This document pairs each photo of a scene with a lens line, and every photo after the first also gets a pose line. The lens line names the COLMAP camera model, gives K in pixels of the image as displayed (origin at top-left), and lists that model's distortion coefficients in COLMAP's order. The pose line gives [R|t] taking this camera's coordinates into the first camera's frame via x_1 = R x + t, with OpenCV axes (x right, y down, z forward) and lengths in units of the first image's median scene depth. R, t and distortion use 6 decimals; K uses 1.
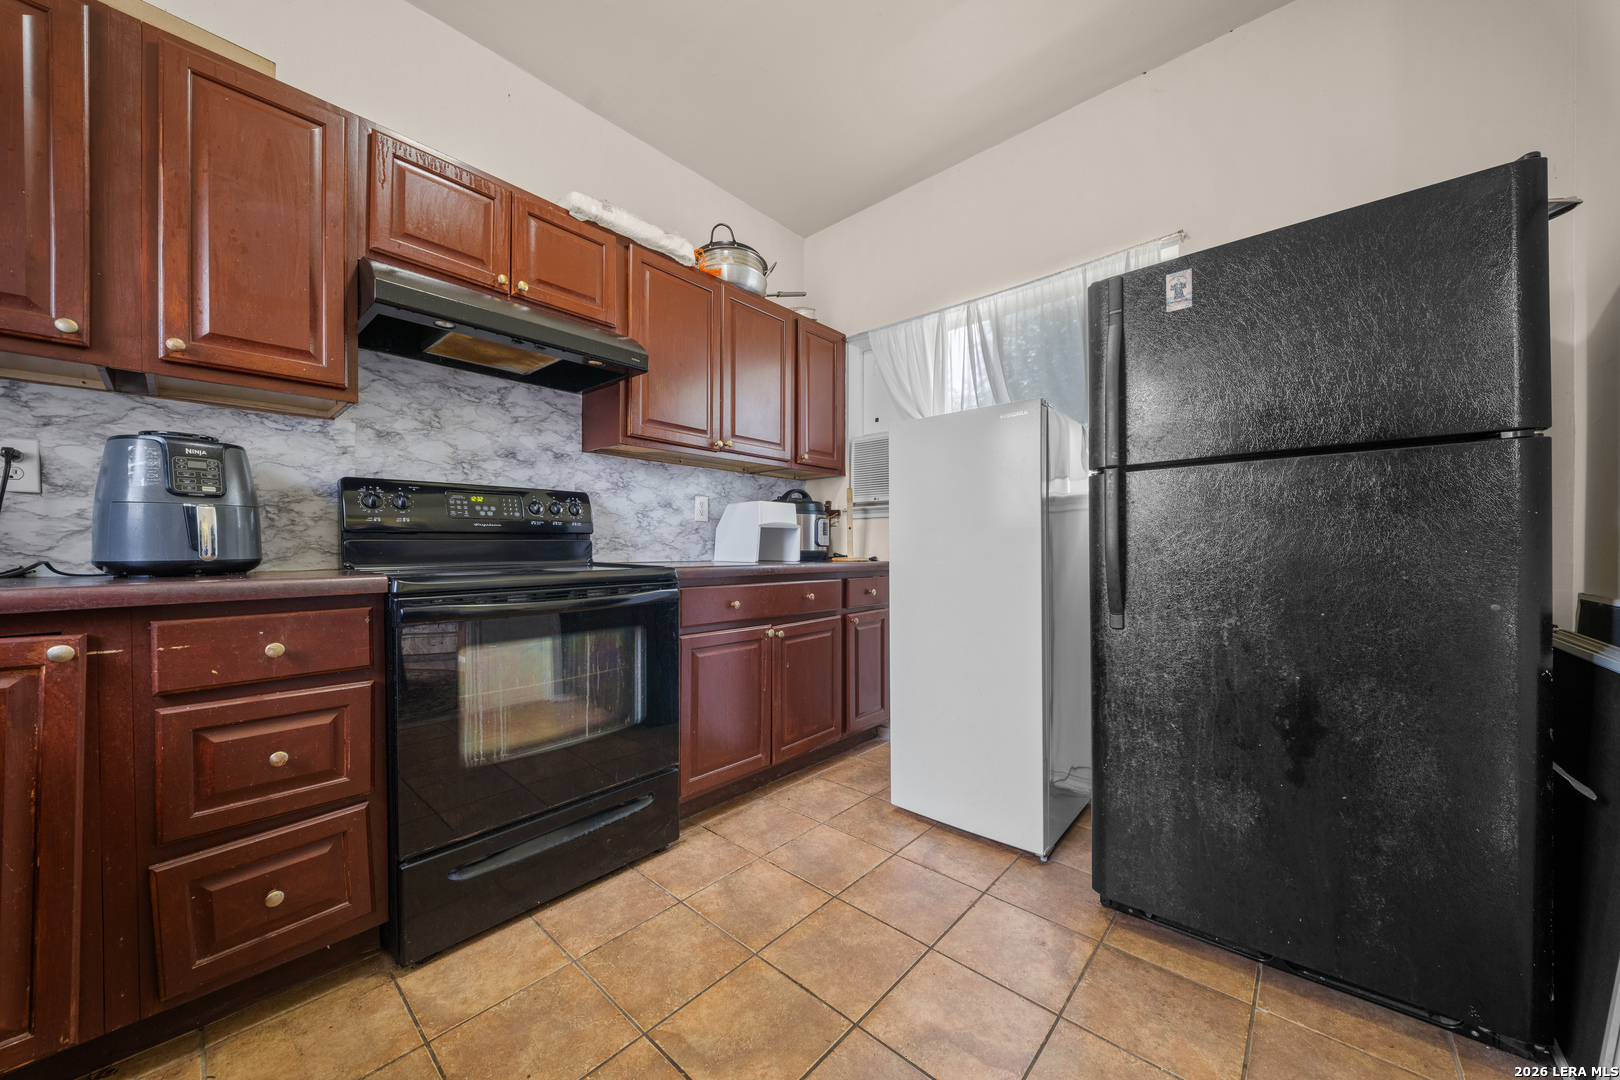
lens RADIAL K [[561.1, 0, 819.1], [0, 561.1, 555.9], [0, 0, 1]] dist [0.000673, -0.004897]
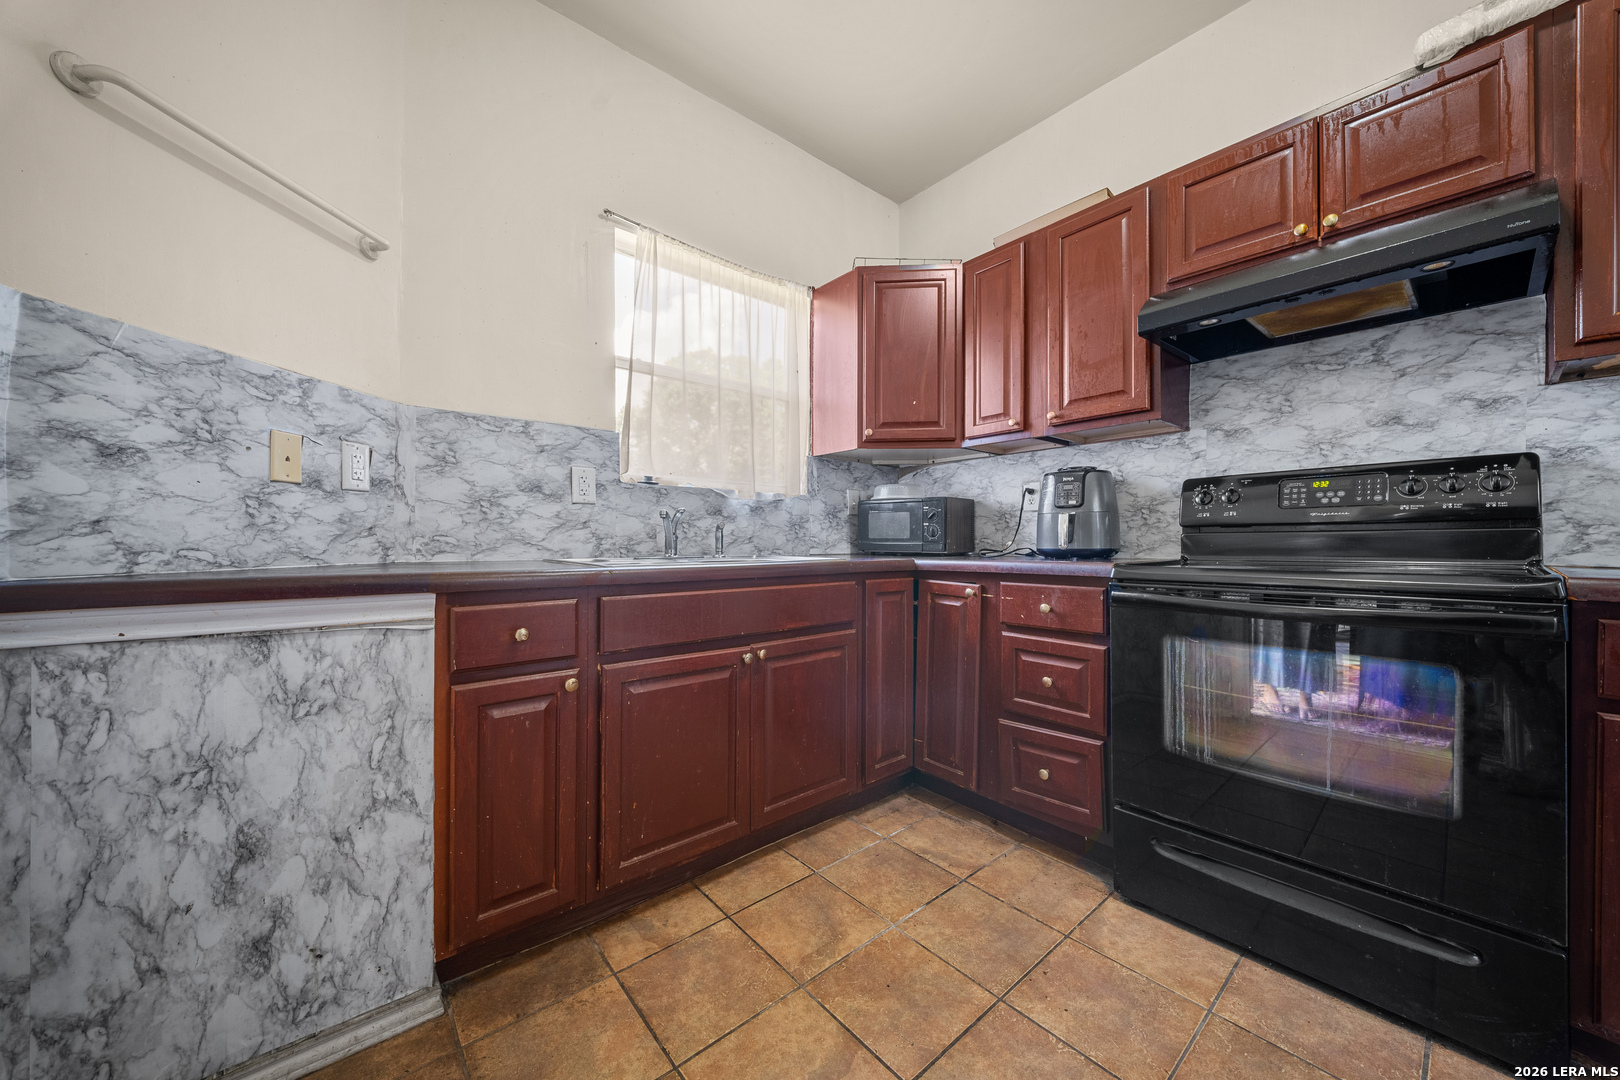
lens RADIAL K [[563.6, 0, 806.0], [0, 563.6, 543.3], [0, 0, 1]] dist [0.001549, -0.004886]
pose [[-0.150591, 0.005217, -0.988582, 0.409876], [-0.014737, 0.999863, 0.007522, -0.005803], [0.988486, 0.015702, -0.150493, 0.388237]]
